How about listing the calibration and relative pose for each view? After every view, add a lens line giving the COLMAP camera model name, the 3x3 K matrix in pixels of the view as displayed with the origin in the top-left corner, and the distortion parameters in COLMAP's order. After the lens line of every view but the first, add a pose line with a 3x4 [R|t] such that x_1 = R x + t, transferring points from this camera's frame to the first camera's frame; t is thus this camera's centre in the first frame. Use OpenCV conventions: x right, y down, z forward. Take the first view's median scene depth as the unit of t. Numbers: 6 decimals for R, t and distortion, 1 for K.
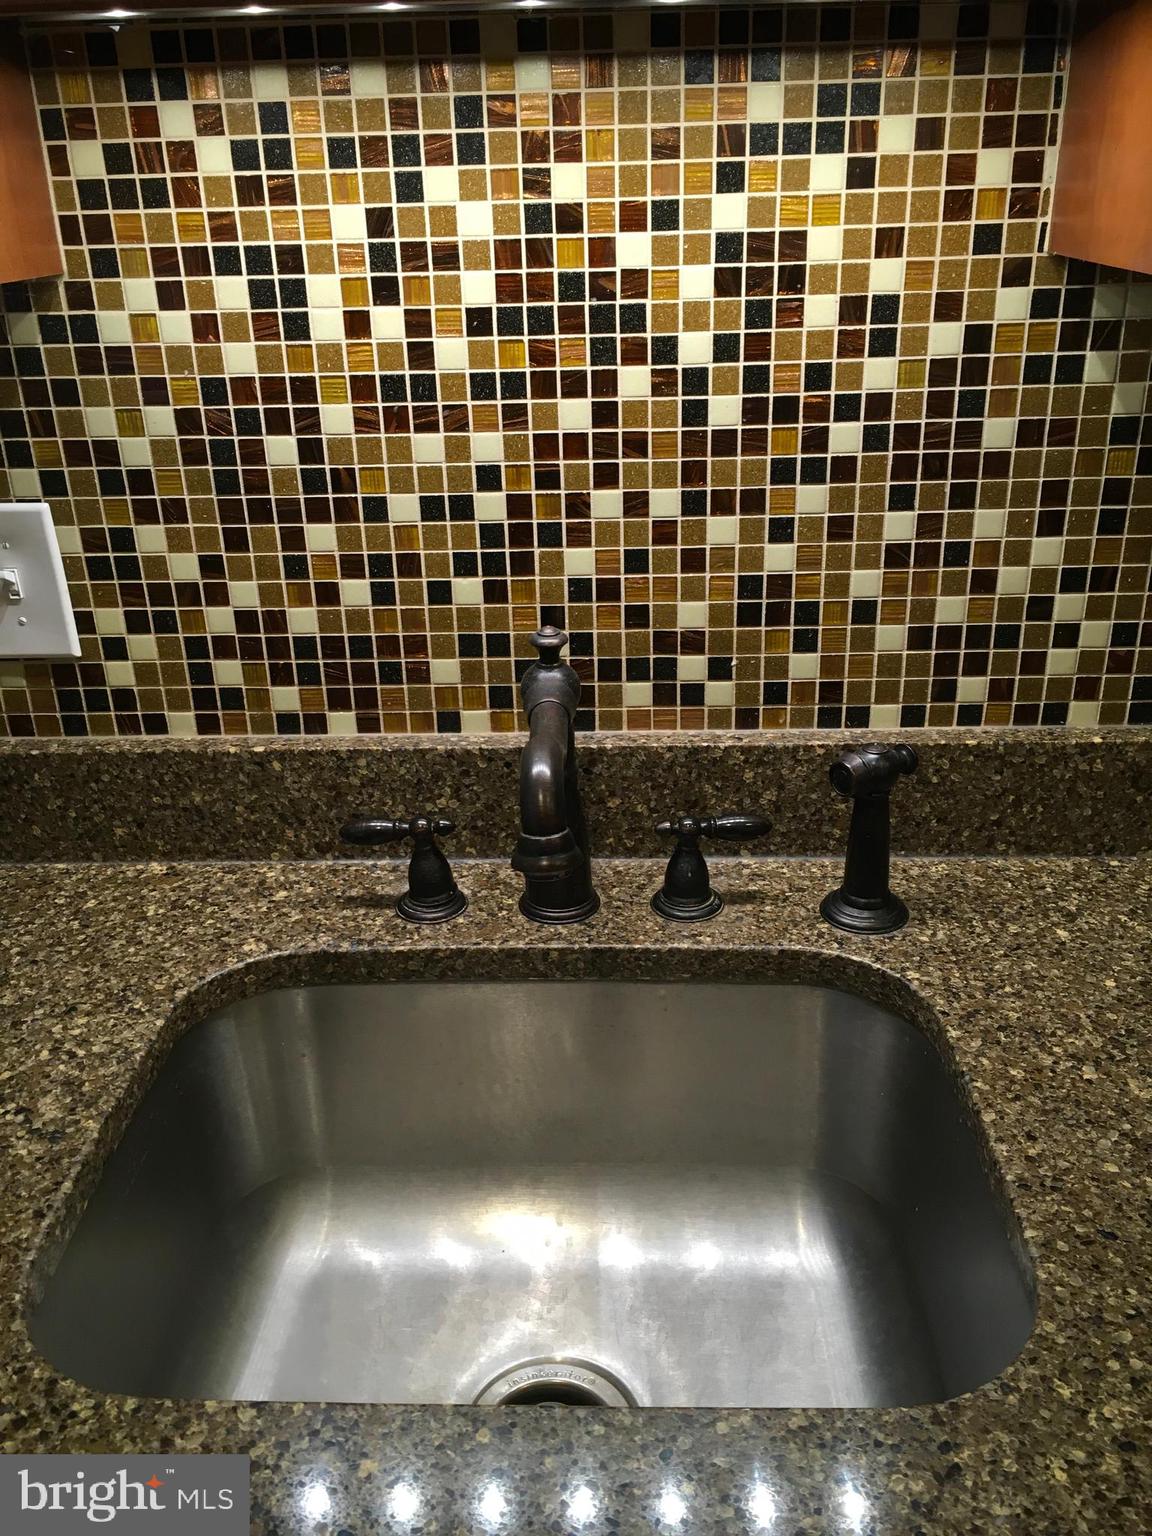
lens RADIAL K [[1303.7, 0, 575.8], [0, 1303.7, 768.2], [0, 0, 1]] dist [0.078000, -0.104708]
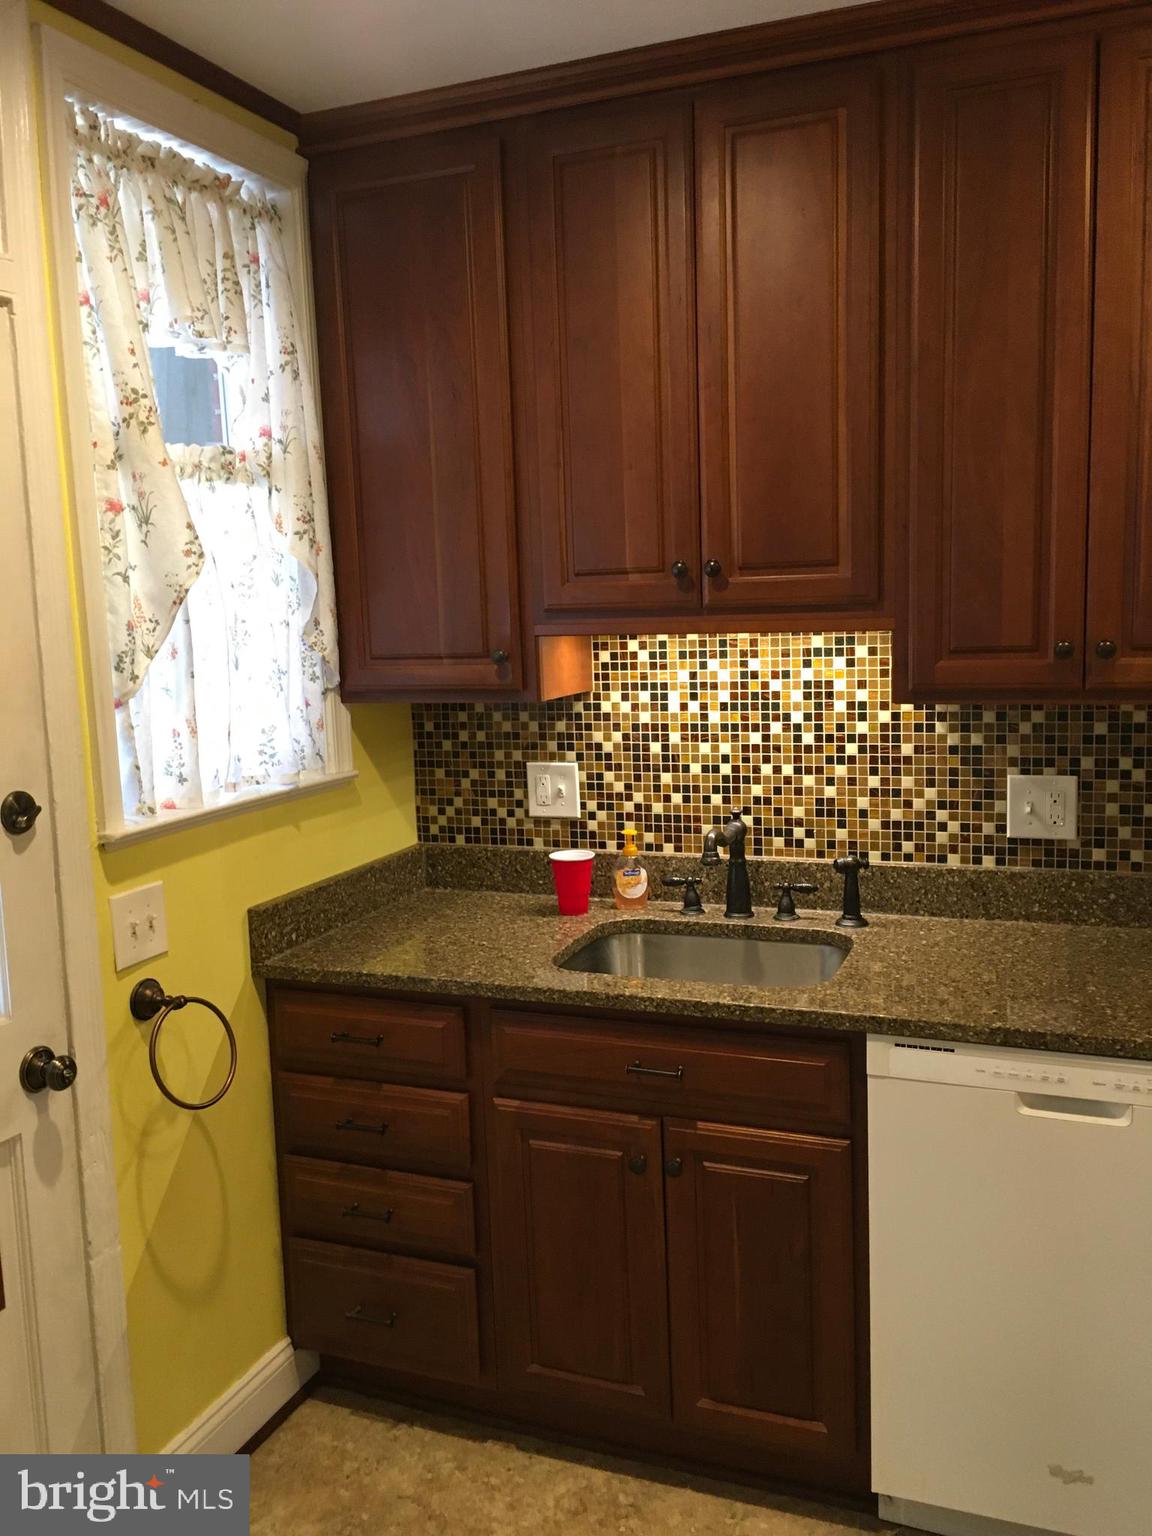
lens RADIAL K [[1303.7, 0, 574.1], [0, 1303.7, 769.6], [0, 0, 1]] dist [0.078000, -0.104708]
pose [[0.941657, 0.037466, -0.334482, 0.575378], [-0.126340, 0.960462, -0.248096, 0.545965], [0.311962, 0.275879, 0.909159, -1.670825]]
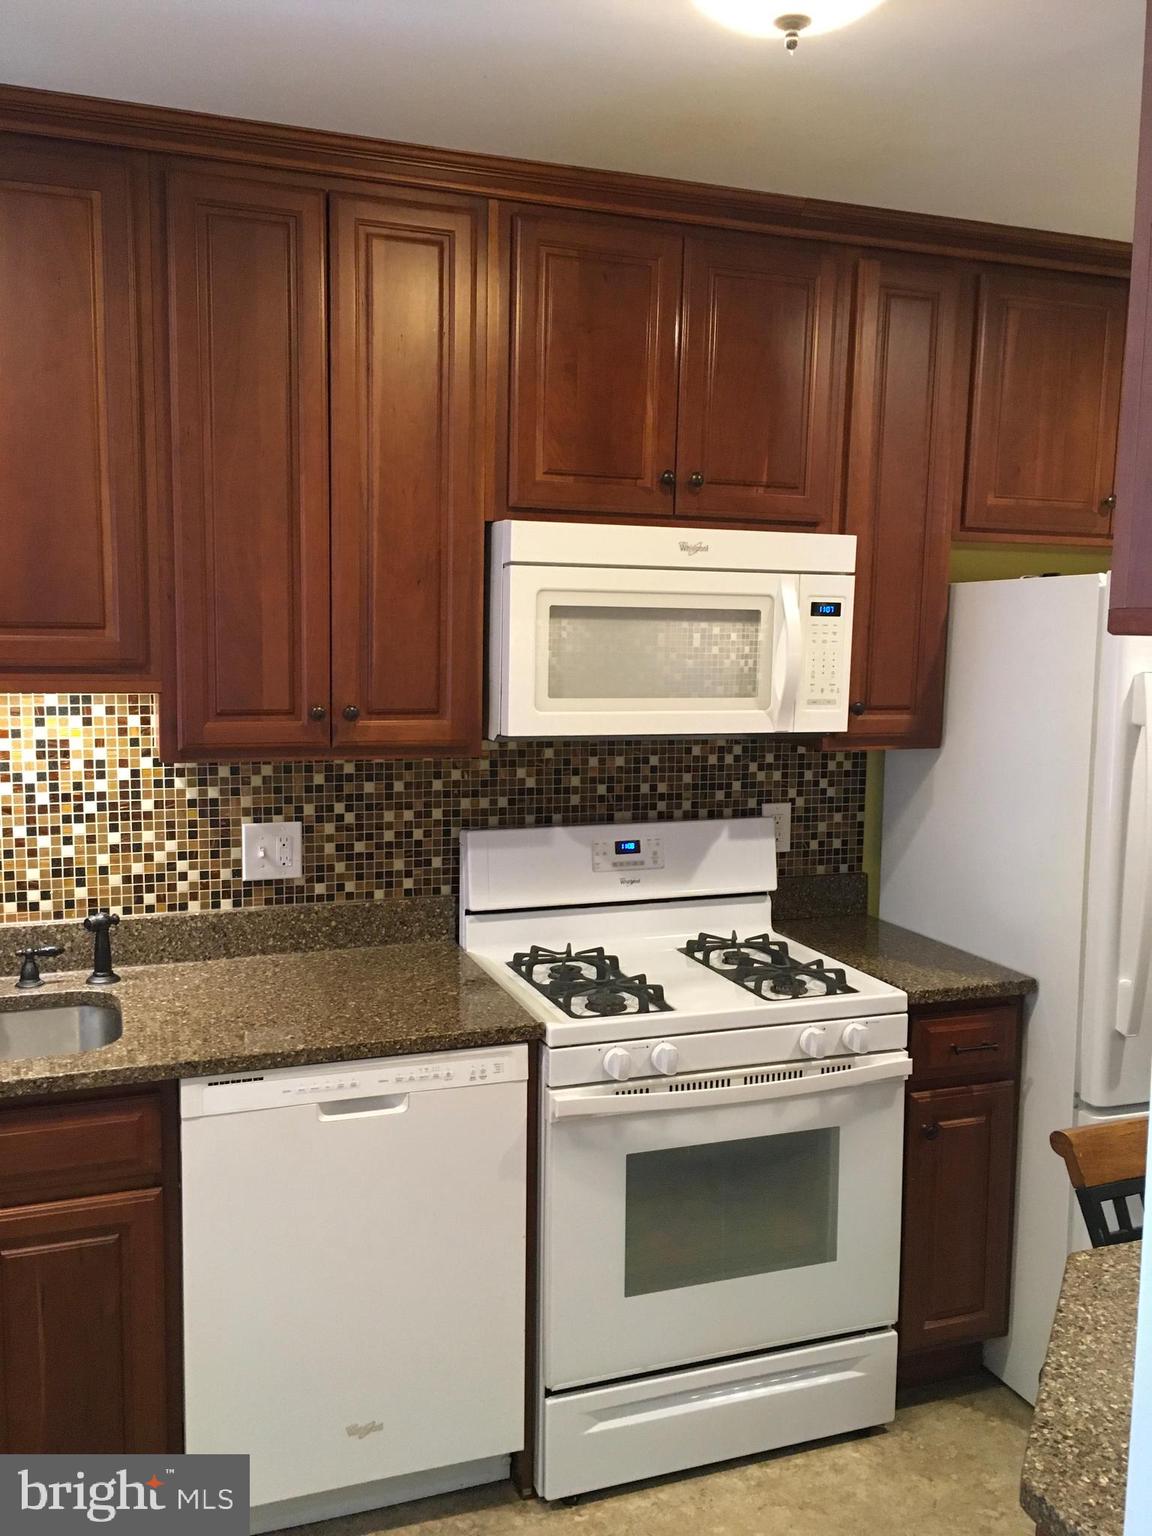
lens RADIAL K [[1303.7, 0, 582.4], [0, 1303.7, 768.6], [0, 0, 1]] dist [0.078000, -0.104708]
pose [[0.921073, -0.004116, 0.389367, 0.080773], [0.122248, 0.952444, -0.279118, 0.574270], [-0.369701, 0.304687, 0.877774, -1.850151]]
